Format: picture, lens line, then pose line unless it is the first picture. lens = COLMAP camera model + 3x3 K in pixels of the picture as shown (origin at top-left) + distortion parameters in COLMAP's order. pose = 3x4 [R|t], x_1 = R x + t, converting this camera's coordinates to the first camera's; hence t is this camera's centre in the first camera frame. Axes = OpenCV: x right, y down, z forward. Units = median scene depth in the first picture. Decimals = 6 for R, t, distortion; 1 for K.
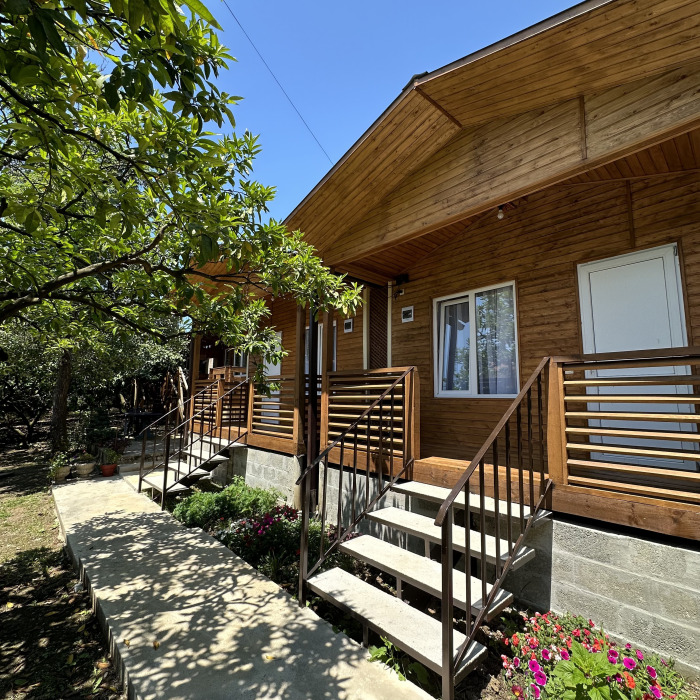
lens RADIAL K [[372.7, 0, 350.0], [0, 372.7, 350.0], [0, 0, 1]] dist [-0.001125, 0.000490]
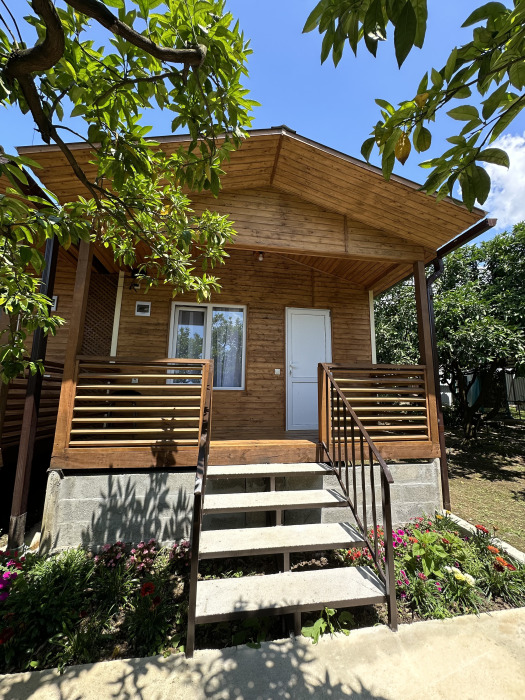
lens RADIAL K [[280.3, 0, 262.5], [0, 280.3, 350.0], [0, 0, 1]] dist [-0.000197, 0.000176]
pose [[0.540877, 0.128826, 0.831178, -0.494531], [-0.110116, 0.990541, -0.081869, 0.075136], [-0.833862, -0.047245, 0.549947, 0.472483]]
